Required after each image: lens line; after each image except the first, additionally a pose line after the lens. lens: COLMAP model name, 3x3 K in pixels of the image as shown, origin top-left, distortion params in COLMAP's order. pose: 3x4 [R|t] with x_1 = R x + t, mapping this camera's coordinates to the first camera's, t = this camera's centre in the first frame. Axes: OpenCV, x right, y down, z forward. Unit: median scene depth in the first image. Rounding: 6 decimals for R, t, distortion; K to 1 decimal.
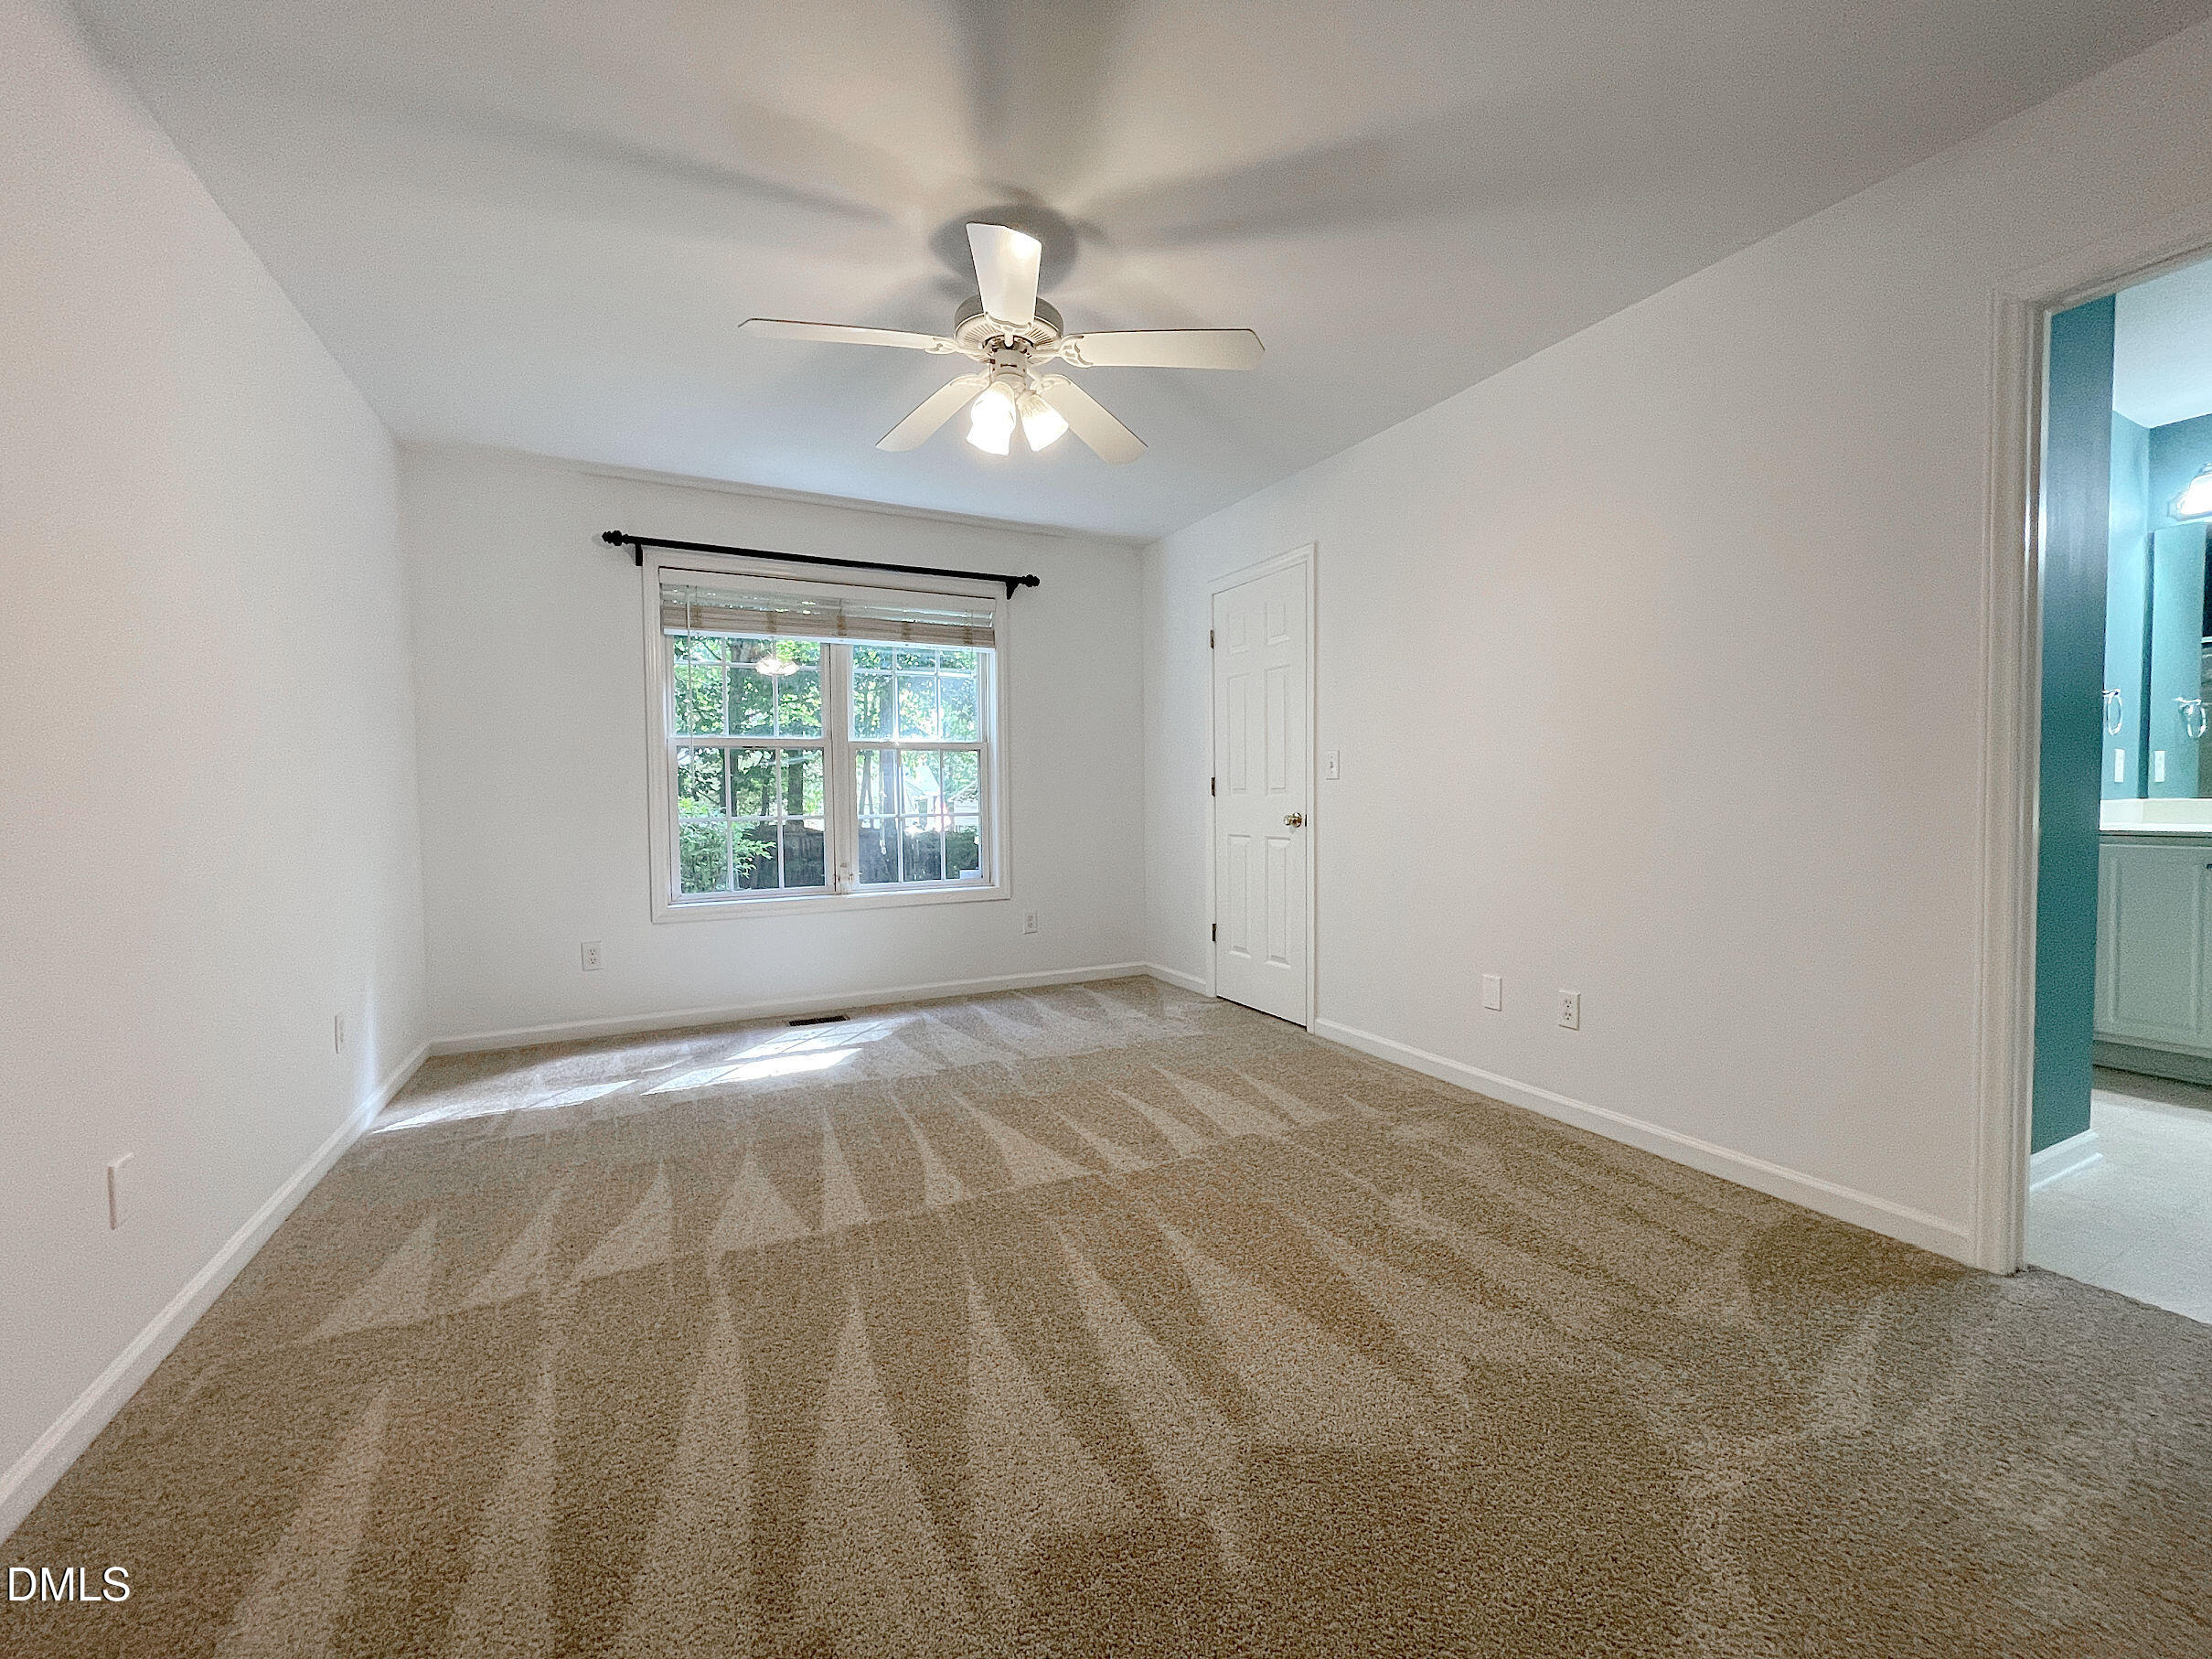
lens RADIAL K [[898.5, 0, 1104.6], [0, 898.5, 829.4], [0, 0, 1]] dist [-0.003984, -0.000228]
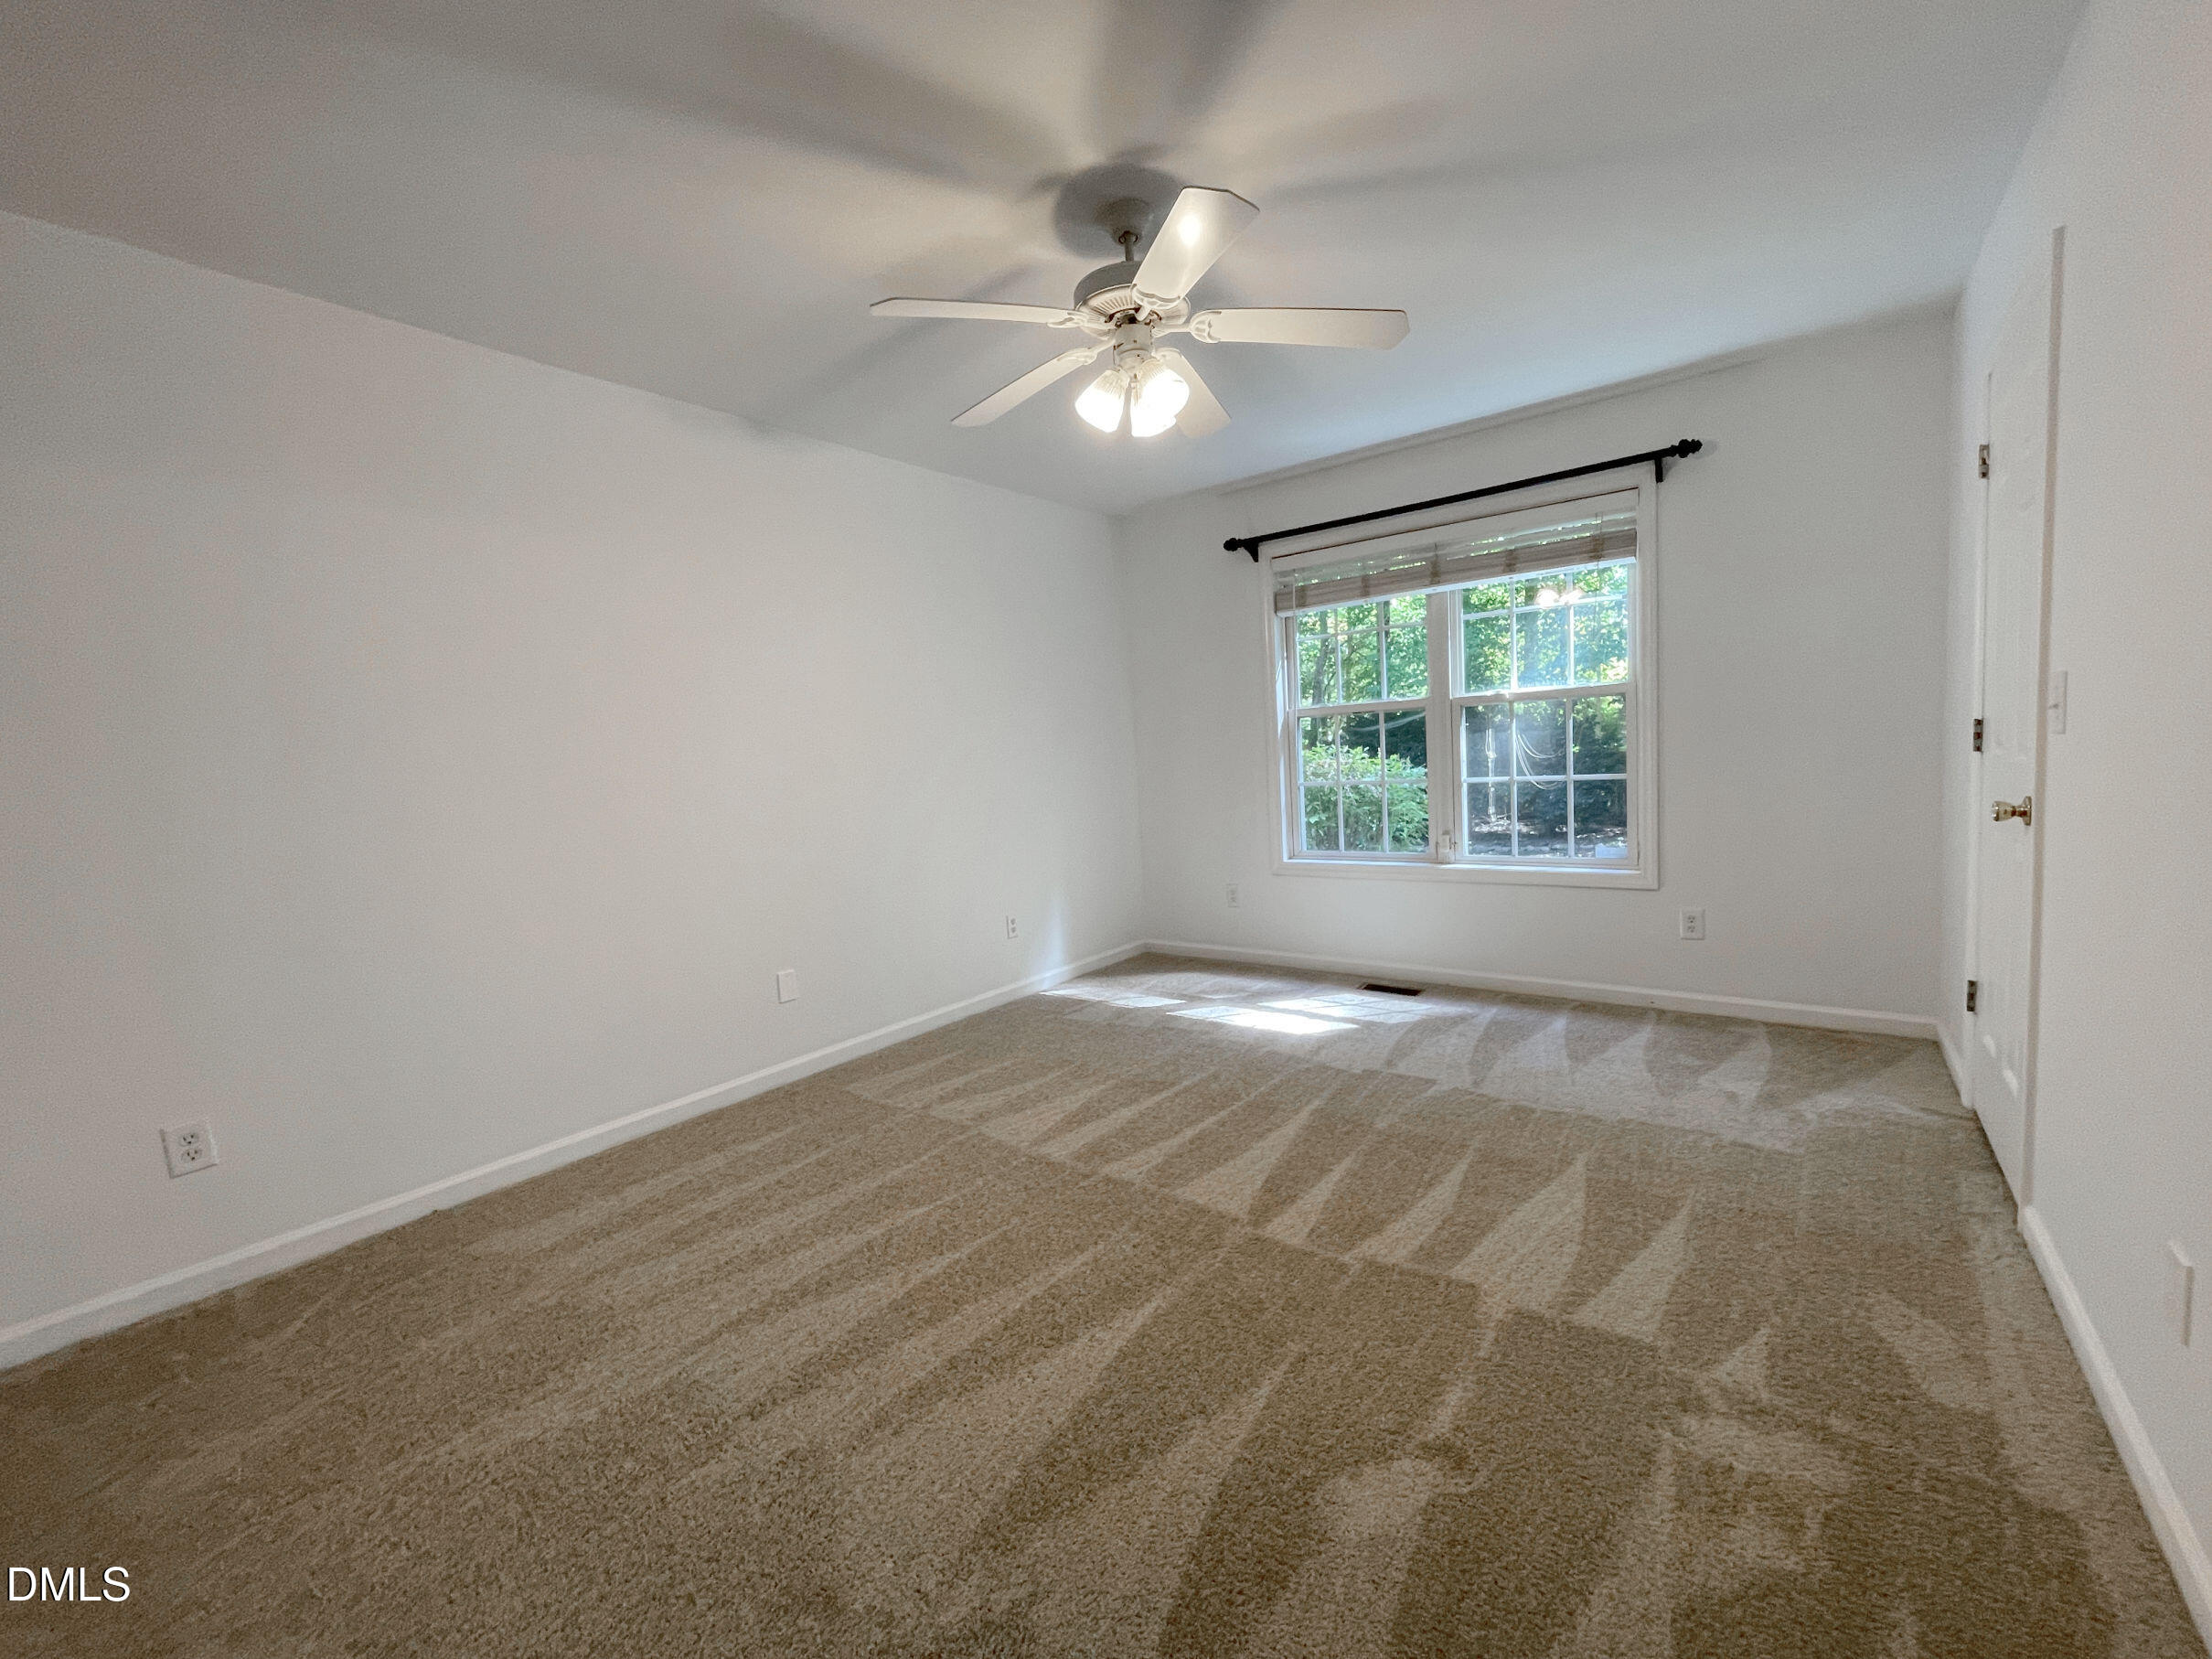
lens RADIAL K [[898.5, 0, 1114.8], [0, 898.5, 824.5], [0, 0, 1]] dist [-0.003984, -0.000228]
pose [[0.433949, 0.060209, -0.898923, 0.525637], [0.015713, 0.997107, 0.074371, -0.056731], [0.900800, -0.046398, 0.431748, 0.383149]]
